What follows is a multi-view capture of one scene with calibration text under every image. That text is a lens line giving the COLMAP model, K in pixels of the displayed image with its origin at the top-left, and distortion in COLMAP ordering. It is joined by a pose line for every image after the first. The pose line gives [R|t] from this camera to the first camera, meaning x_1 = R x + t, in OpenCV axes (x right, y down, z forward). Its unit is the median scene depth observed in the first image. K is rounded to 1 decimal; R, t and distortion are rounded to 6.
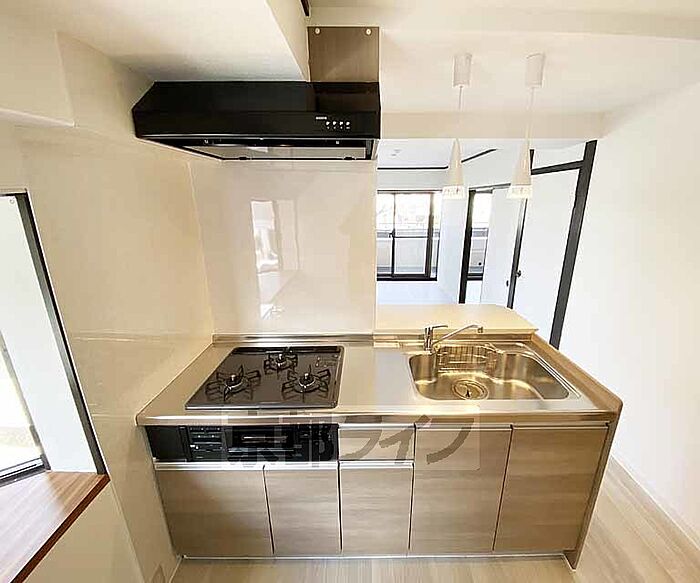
lens RADIAL K [[317.4, 0, 367.4], [0, 317.4, 291.9], [0, 0, 1]] dist [-0.000524, -0.000095]
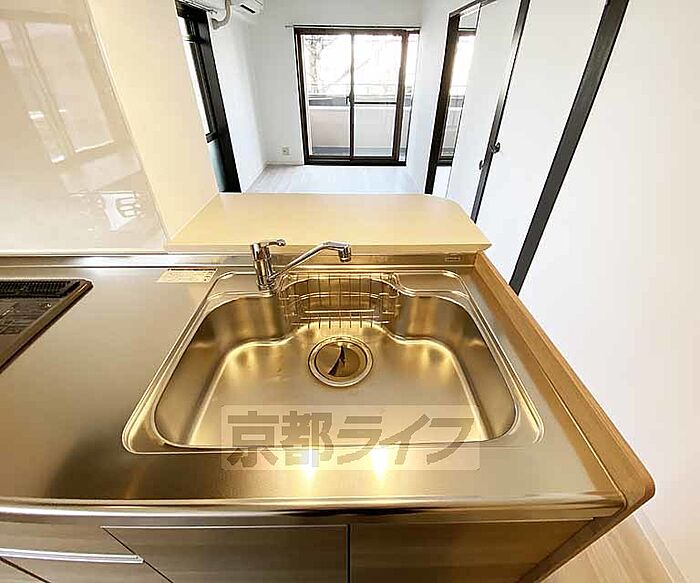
lens RADIAL K [[314.9, 0, 350.0], [0, 314.9, 291.5], [0, 0, 1]] dist [0.002841, 0.000393]
pose [[0.999991, 0.004062, -0.001076, 0.091241], [-0.003484, 0.944650, 0.328060, 0.006557], [0.002349, -0.328053, 0.944656, 0.144897]]
